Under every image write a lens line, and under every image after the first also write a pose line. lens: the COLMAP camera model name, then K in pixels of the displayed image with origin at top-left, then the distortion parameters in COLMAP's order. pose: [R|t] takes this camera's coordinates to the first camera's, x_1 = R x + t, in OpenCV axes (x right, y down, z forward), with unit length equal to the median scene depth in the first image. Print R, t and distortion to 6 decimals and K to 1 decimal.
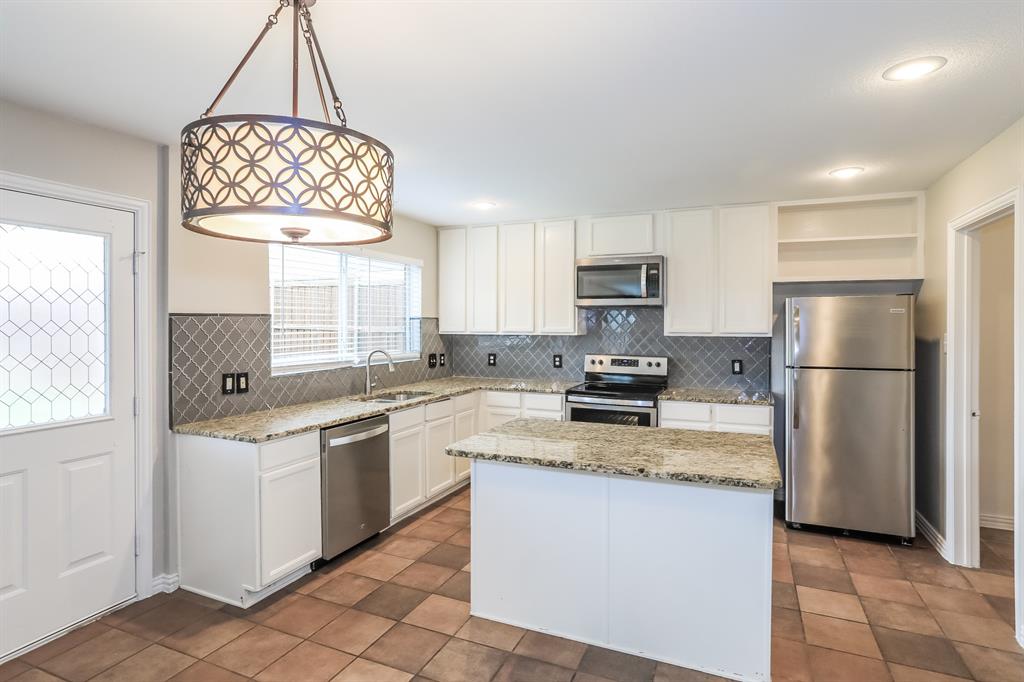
lens RADIAL K [[533.1, 0, 512.7], [0, 533.1, 323.5], [0, 0, 1]] dist [0.000623, 0.000017]
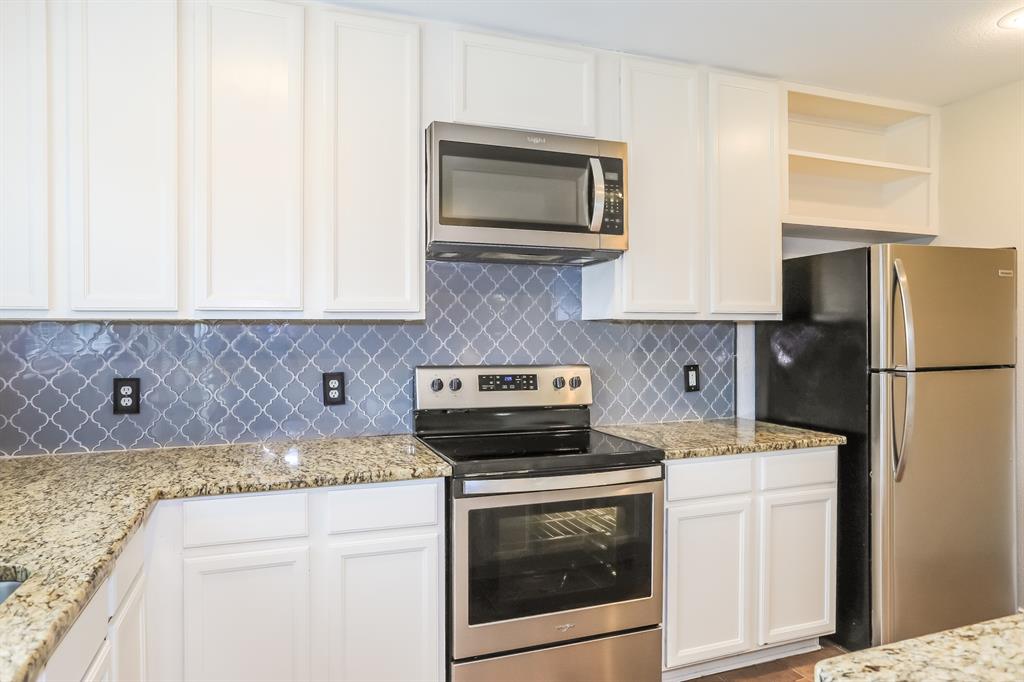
lens RADIAL K [[660.0, 0, 512.0], [0, 660.0, 341.0], [0, 0, 1]] dist [-0.021898, 0.000074]
pose [[0.717250, -0.009906, 0.696745, -0.173719], [0.002454, 0.999929, 0.011690, 0.032718], [-0.696811, -0.006675, 0.717224, 0.607103]]
